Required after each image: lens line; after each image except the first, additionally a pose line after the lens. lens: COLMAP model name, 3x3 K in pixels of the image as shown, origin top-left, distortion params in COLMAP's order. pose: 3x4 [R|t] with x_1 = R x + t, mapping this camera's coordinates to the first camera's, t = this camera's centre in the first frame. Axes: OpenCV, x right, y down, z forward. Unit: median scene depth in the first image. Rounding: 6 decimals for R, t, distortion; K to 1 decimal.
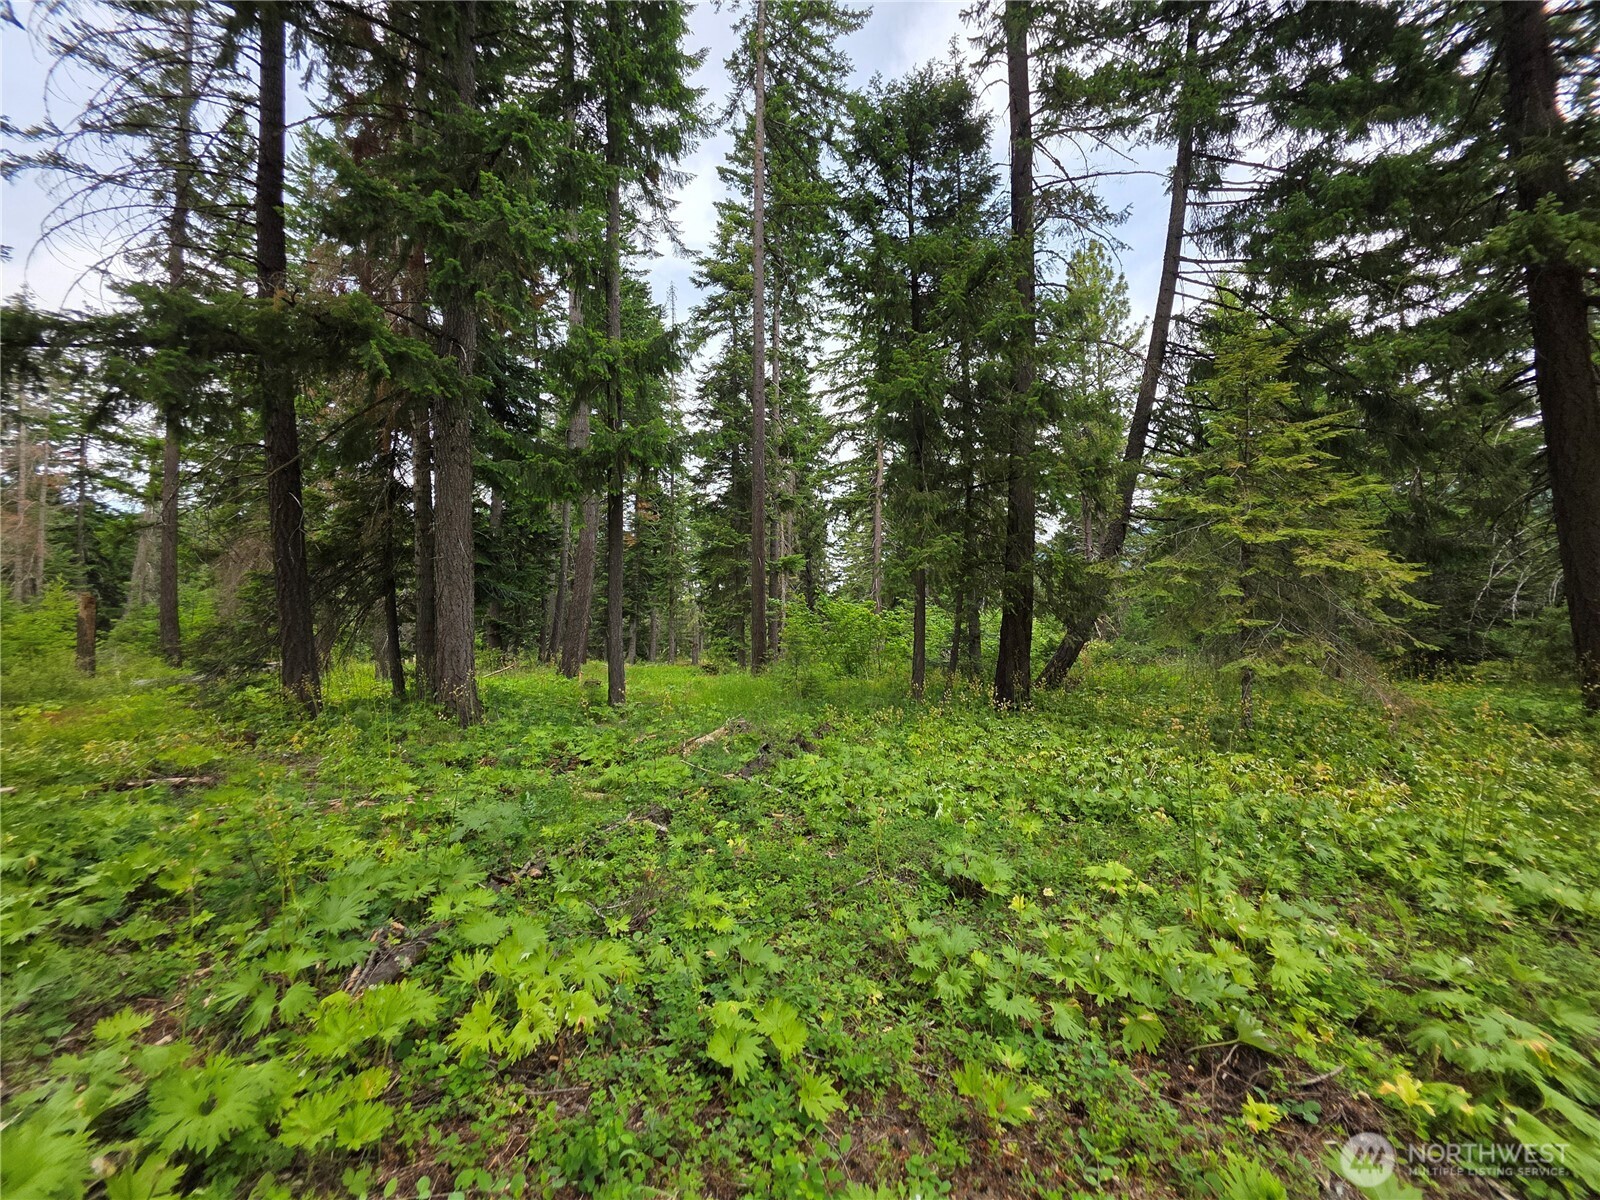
lens RADIAL K [[646.8, 0, 809.0], [0, 646.8, 598.8], [0, 0, 1]] dist [-0.002287, -0.000869]
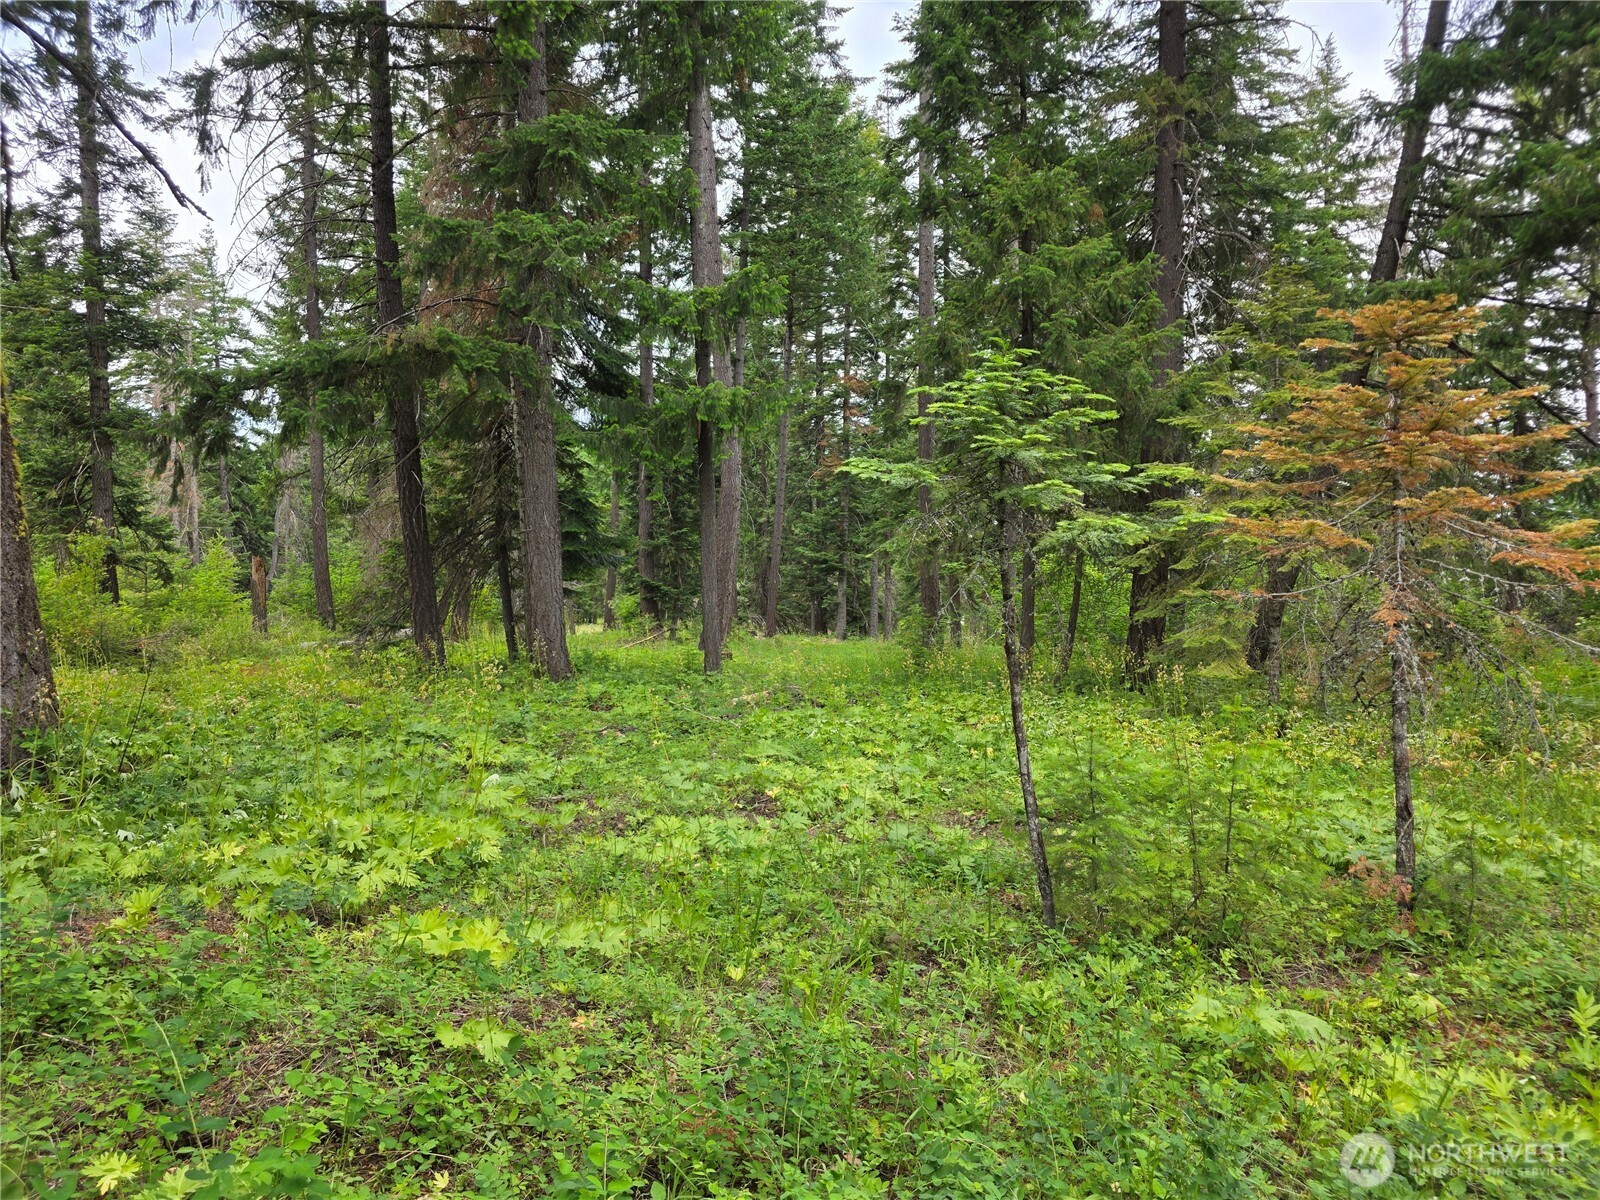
lens RADIAL K [[1085.4, 0, 797.9], [0, 1085.4, 604.6], [0, 0, 1]] dist [0.031193, -0.002810]
pose [[0.935634, 0.006676, -0.352907, 0.265546], [0.014768, 0.998205, 0.058037, -0.018951], [0.352661, -0.059513, 0.933857, -0.294671]]
